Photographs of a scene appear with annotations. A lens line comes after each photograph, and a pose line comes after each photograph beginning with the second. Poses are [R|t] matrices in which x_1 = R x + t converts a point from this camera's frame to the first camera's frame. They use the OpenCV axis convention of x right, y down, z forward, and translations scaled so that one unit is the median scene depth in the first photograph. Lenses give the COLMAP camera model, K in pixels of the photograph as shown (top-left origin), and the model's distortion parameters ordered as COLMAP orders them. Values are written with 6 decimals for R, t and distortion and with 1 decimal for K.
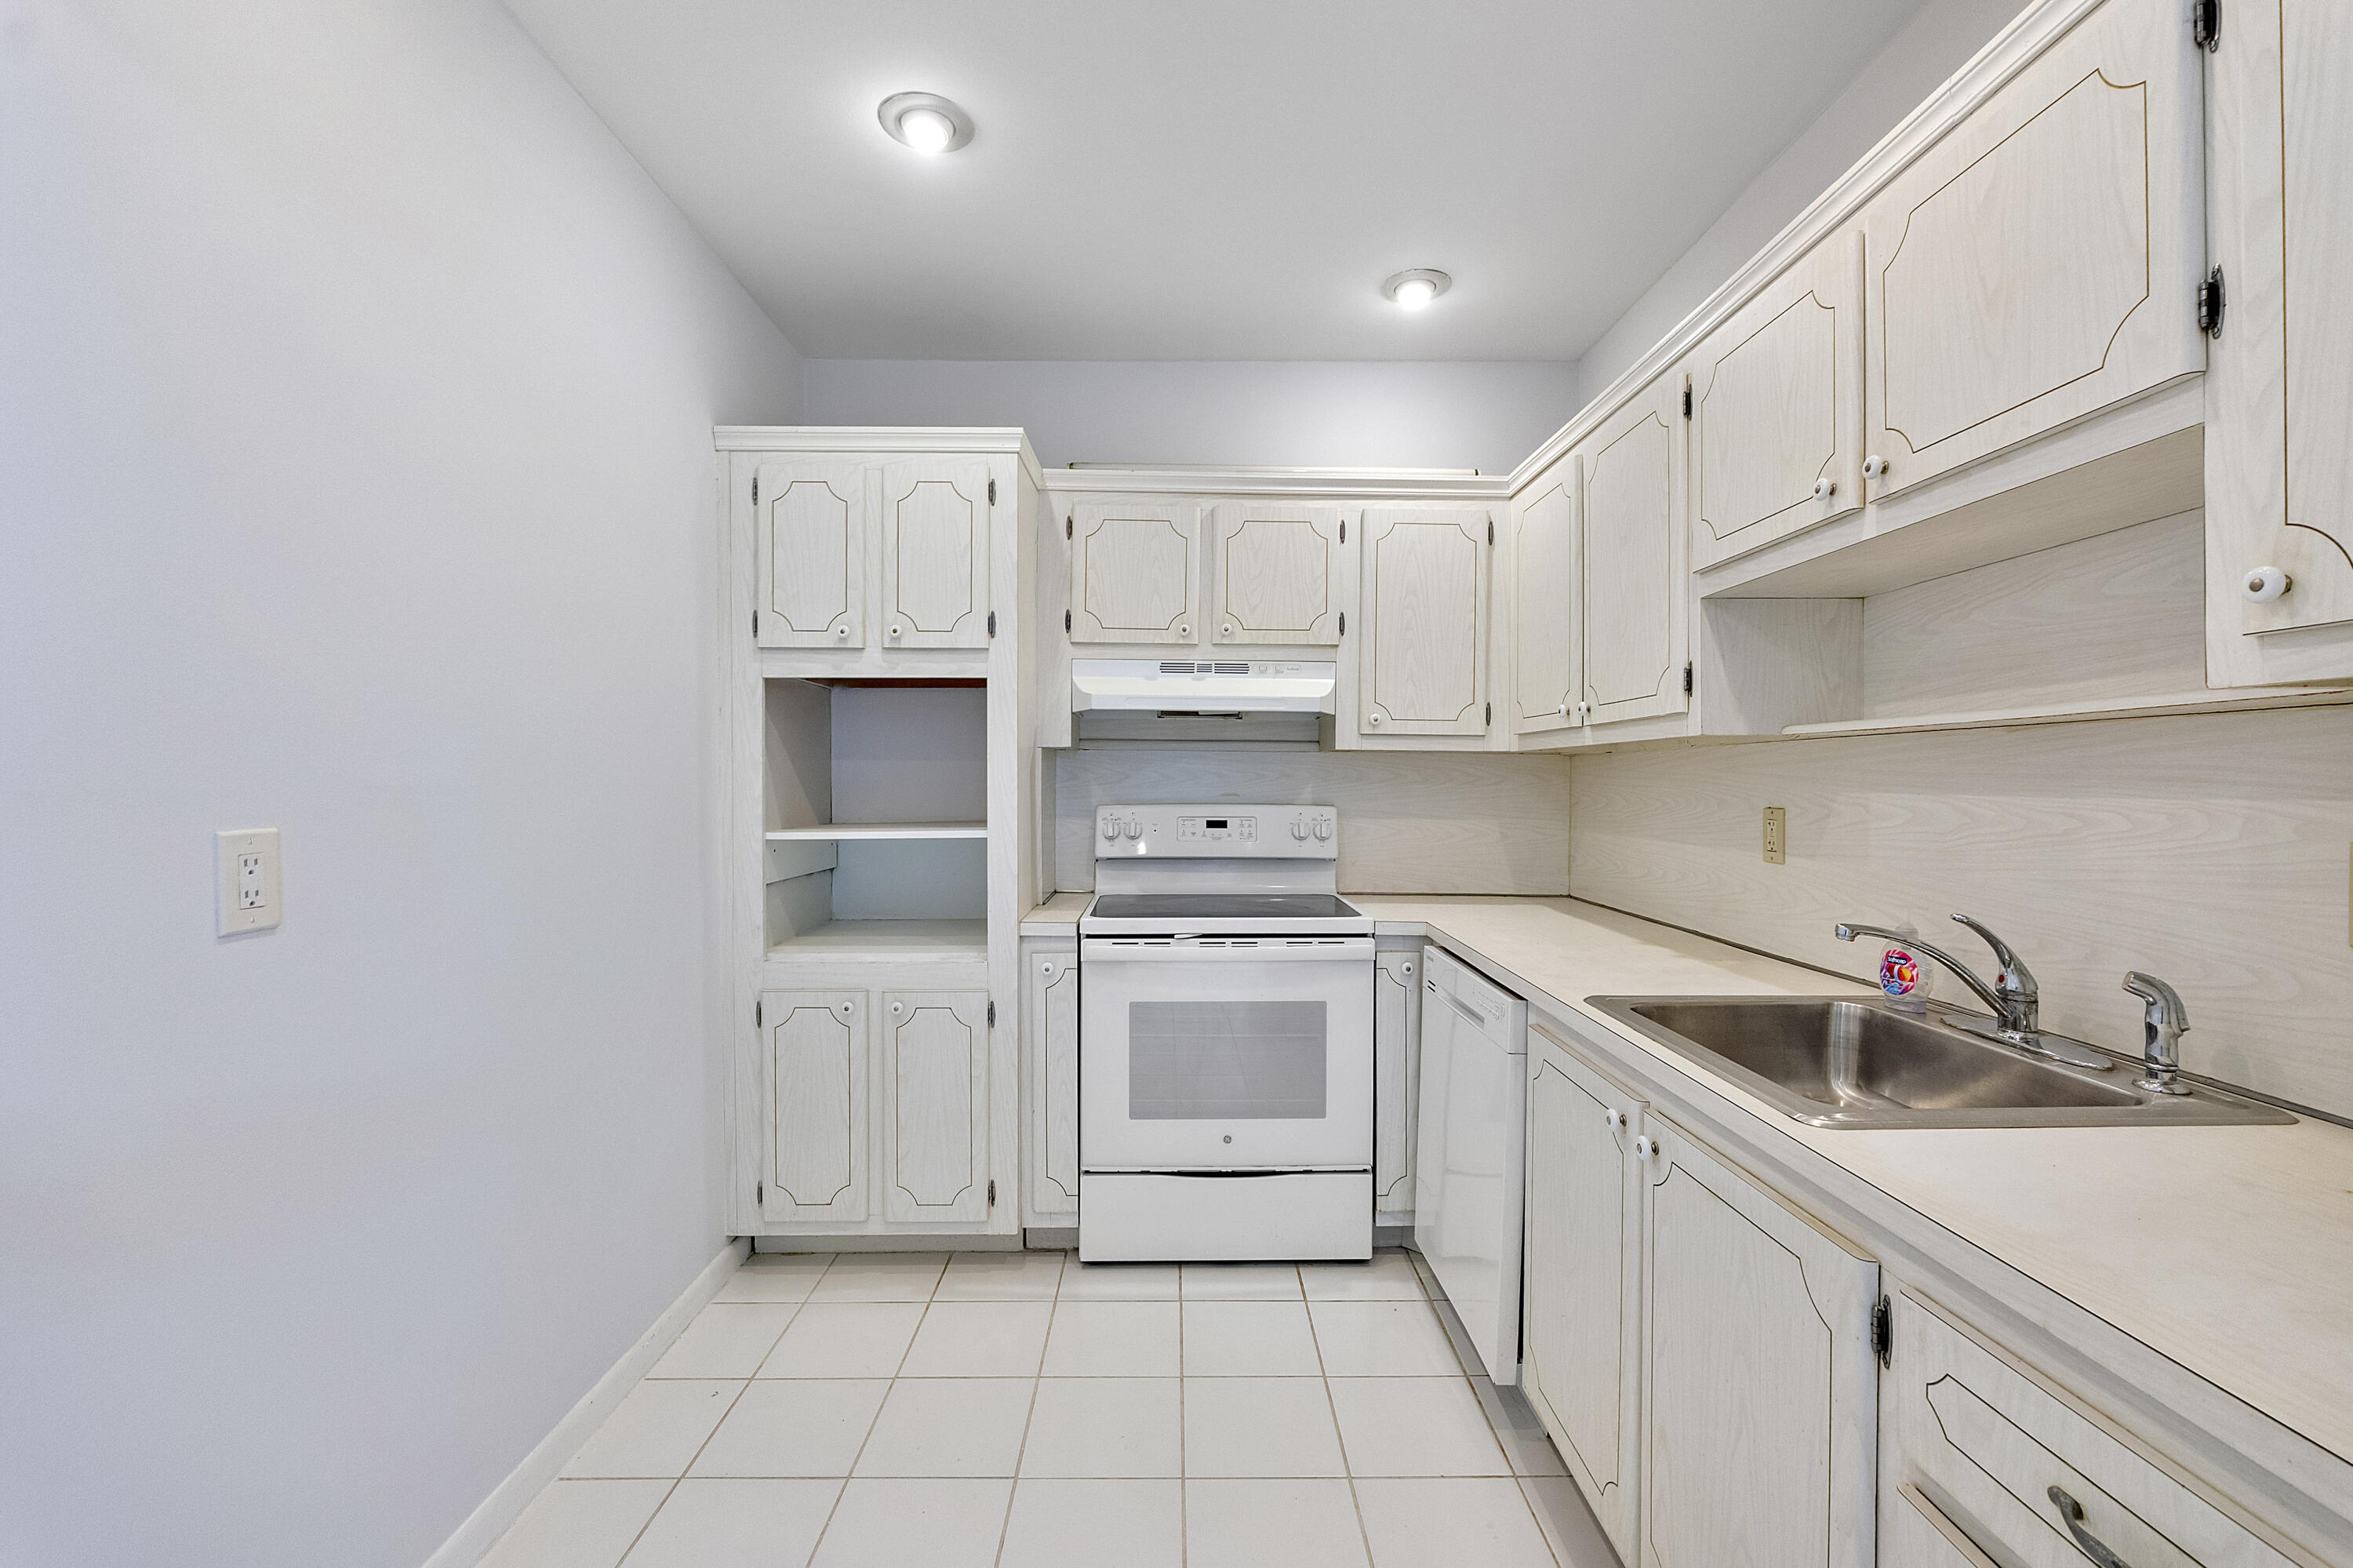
lens RADIAL K [[997.7, 0, 1190.5], [0, 997.7, 789.4], [0, 0, 1]] dist [-0.003800, -0.000404]
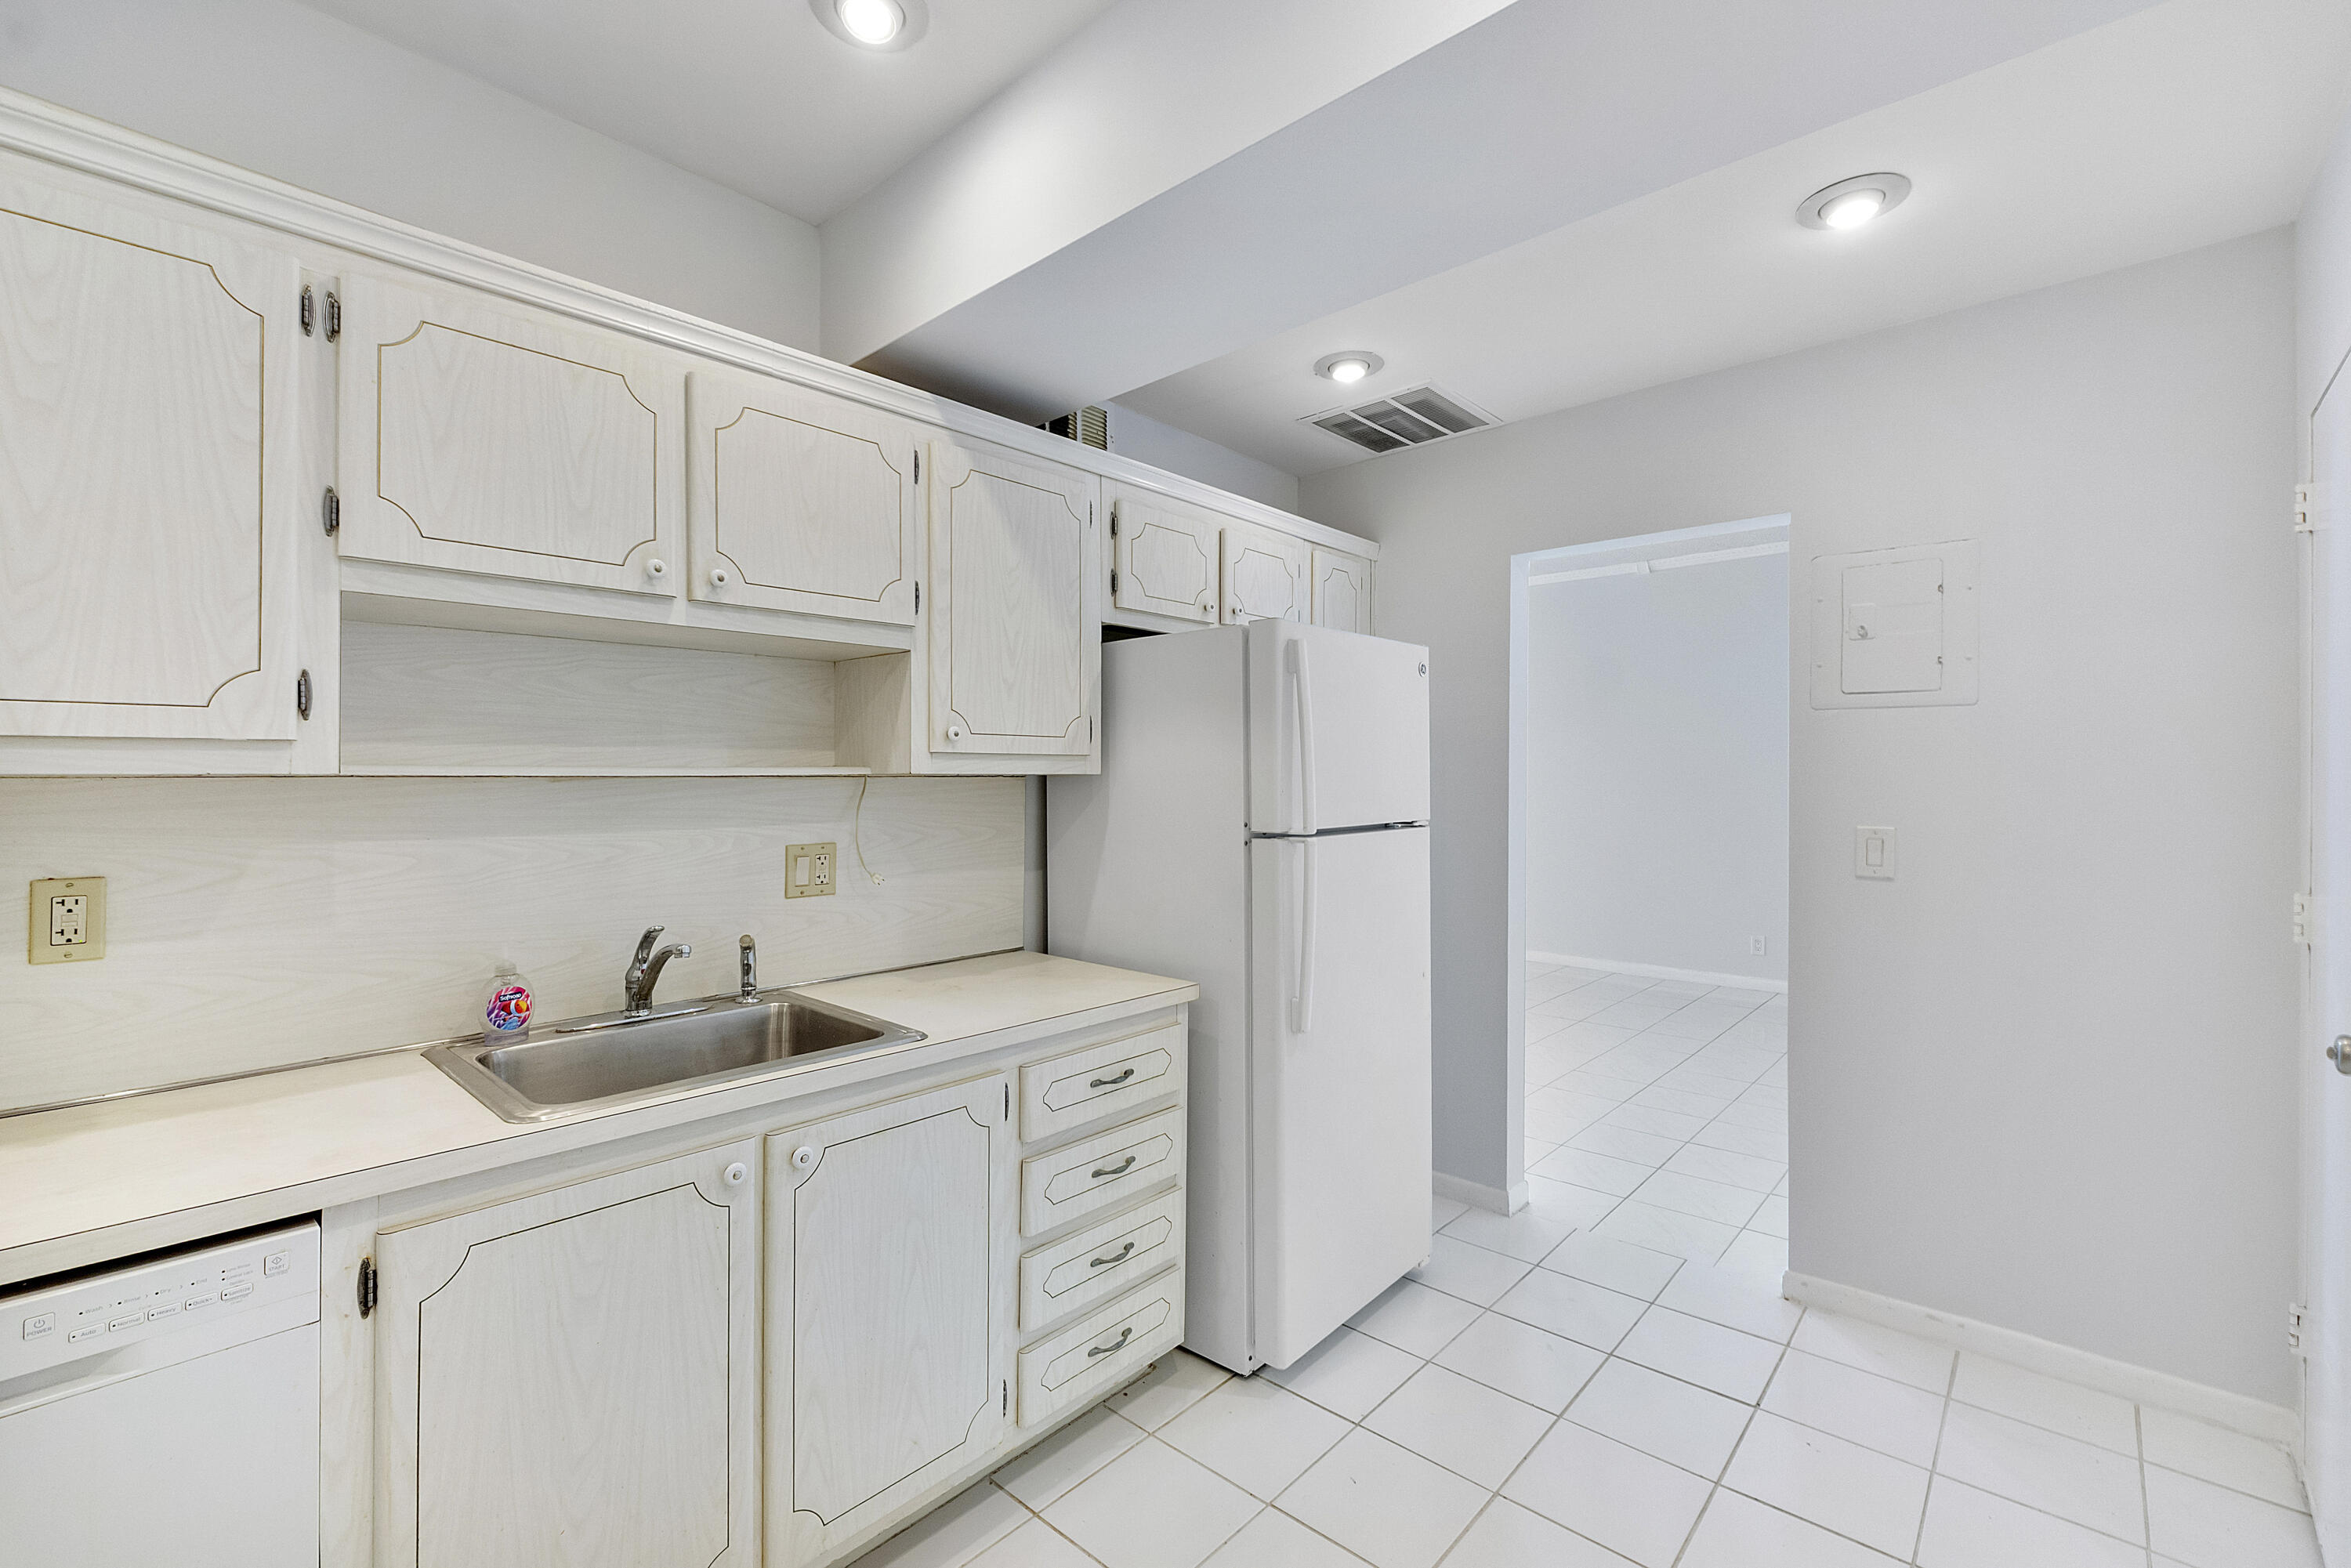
lens RADIAL K [[996.7, 0, 1121.2], [0, 996.7, 792.5], [0, 0, 1]] dist [-0.003800, -0.000404]
pose [[-0.697976, 0.000523, 0.716121, -0.323814], [0.016096, 0.999759, 0.014958, -0.032172], [-0.715941, 0.021967, -0.697815, 0.832337]]
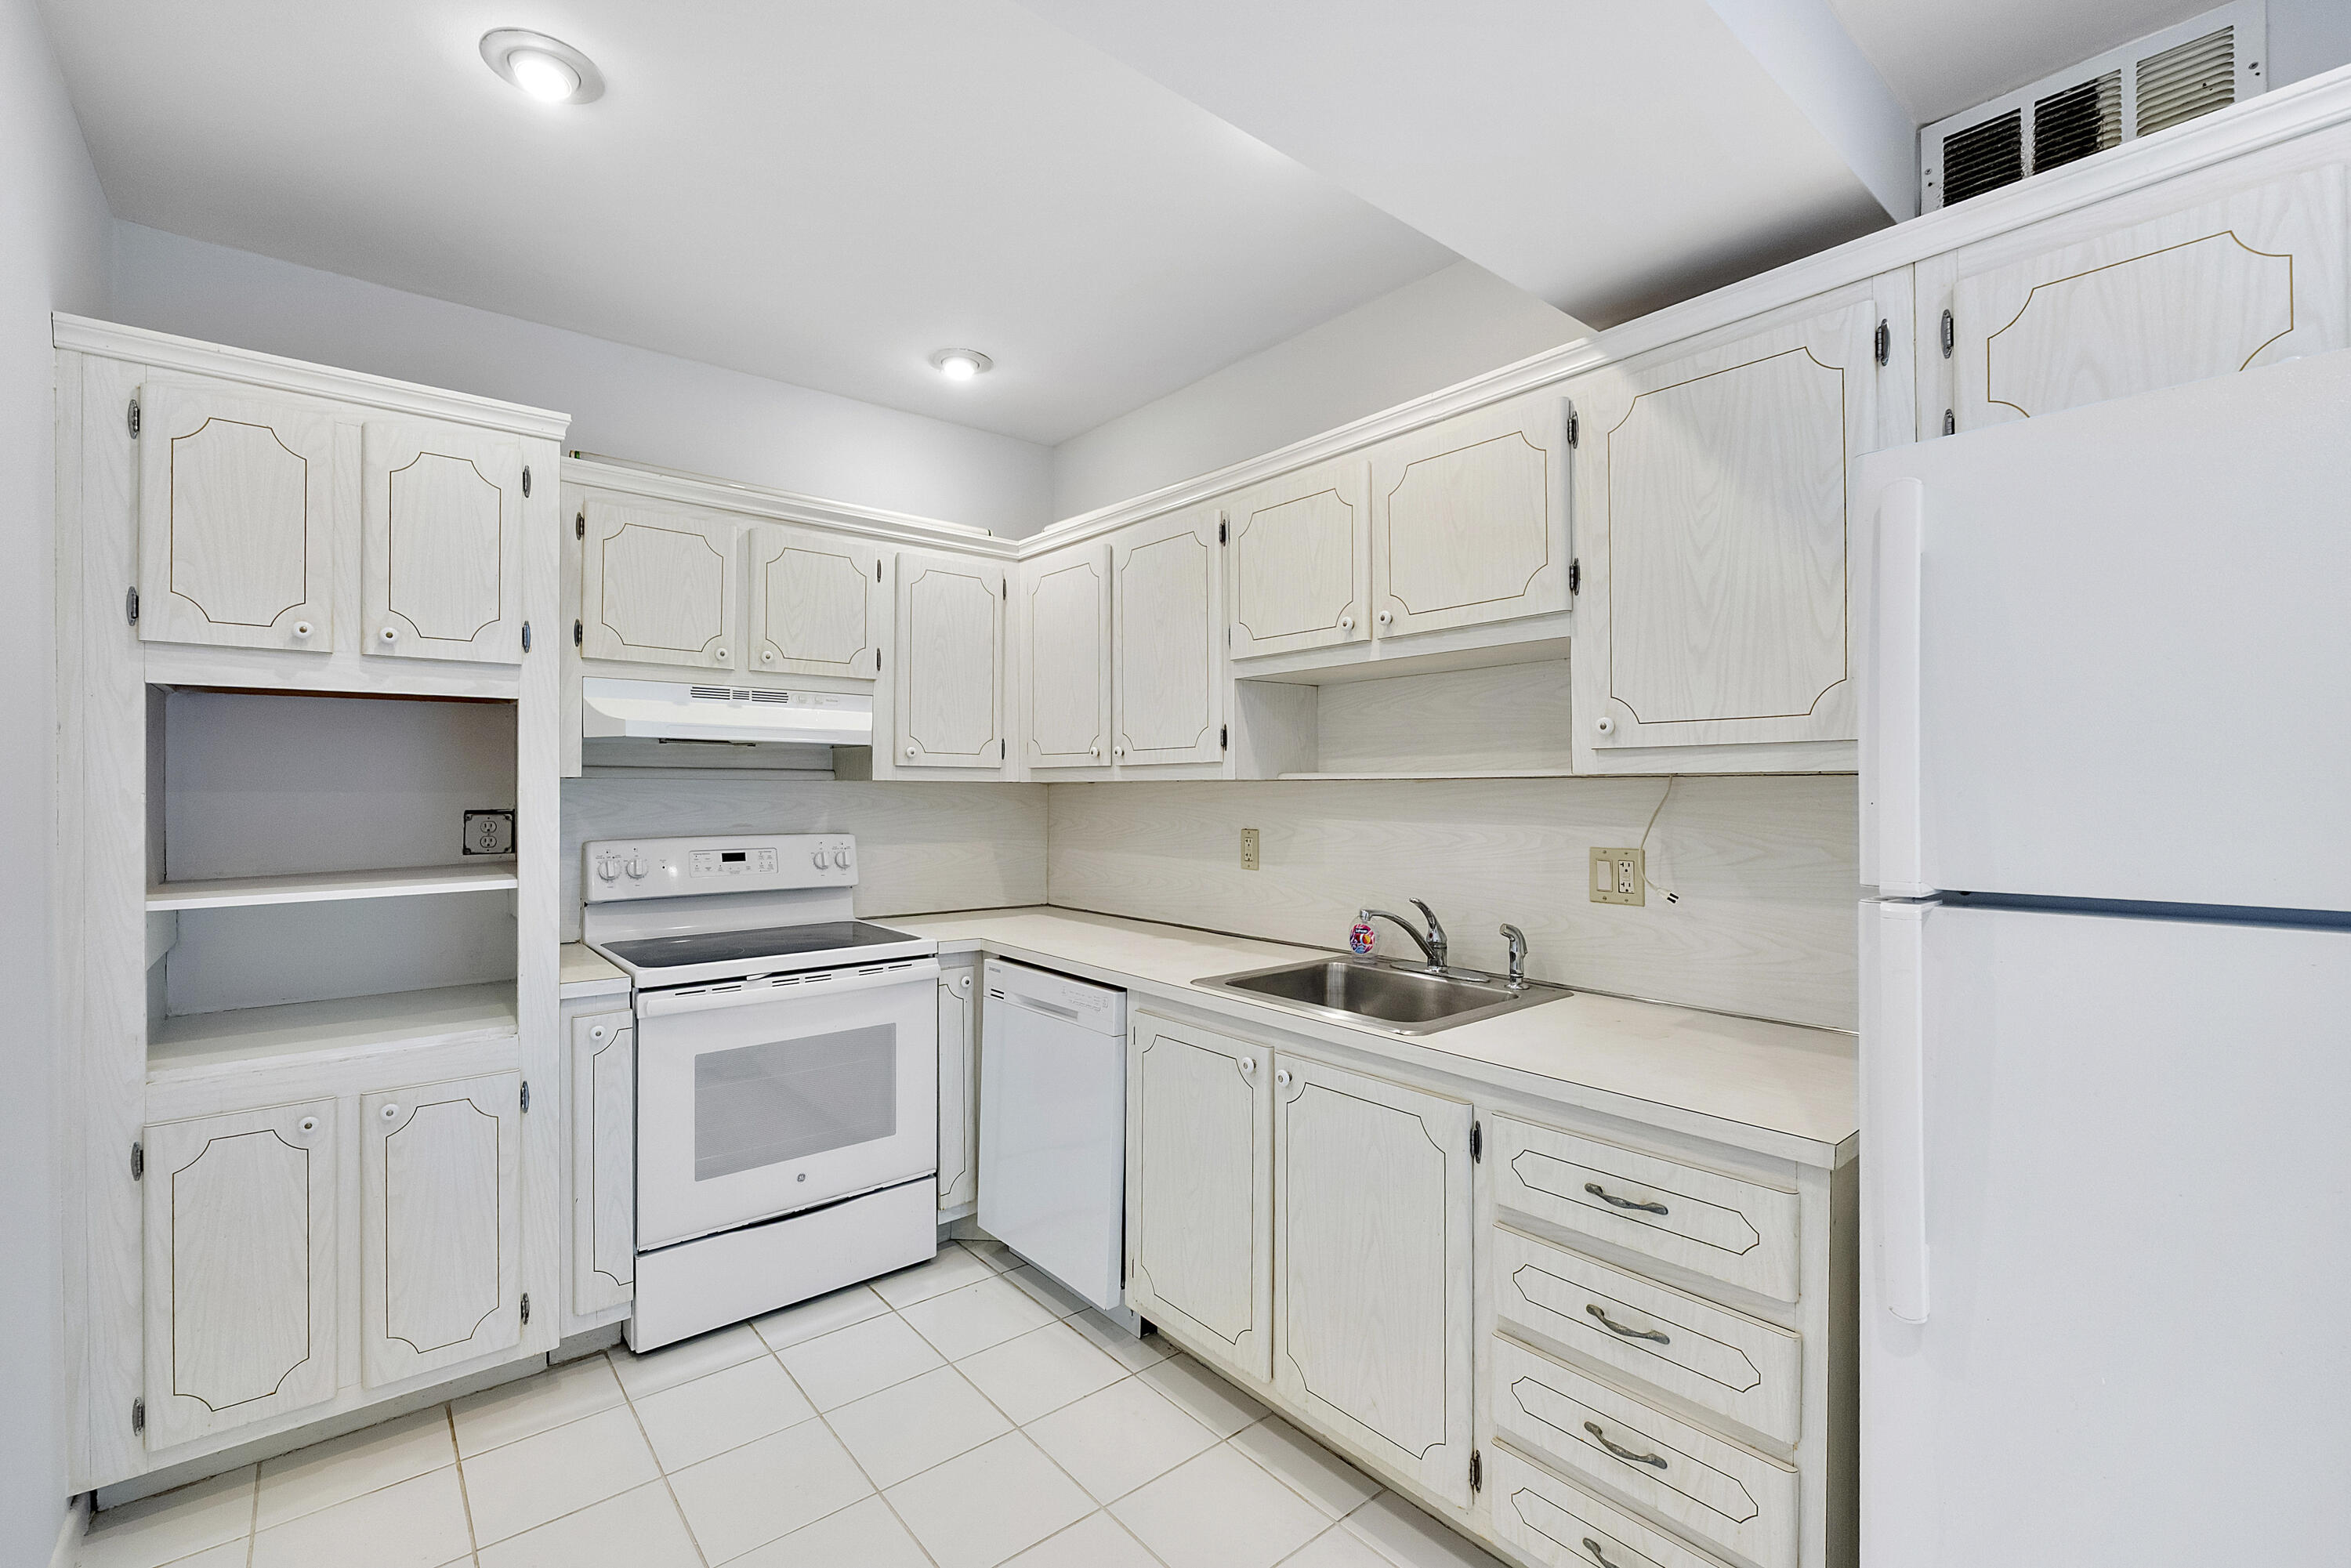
lens RADIAL K [[996.7, 0, 1198.2], [0, 996.7, 794.4], [0, 0, 1]] dist [-0.003800, -0.000404]
pose [[0.773725, -0.006531, 0.633488, -0.295483], [0.009531, 0.999954, -0.001331, -0.024853], [-0.633450, 0.007067, 0.773751, -0.016478]]
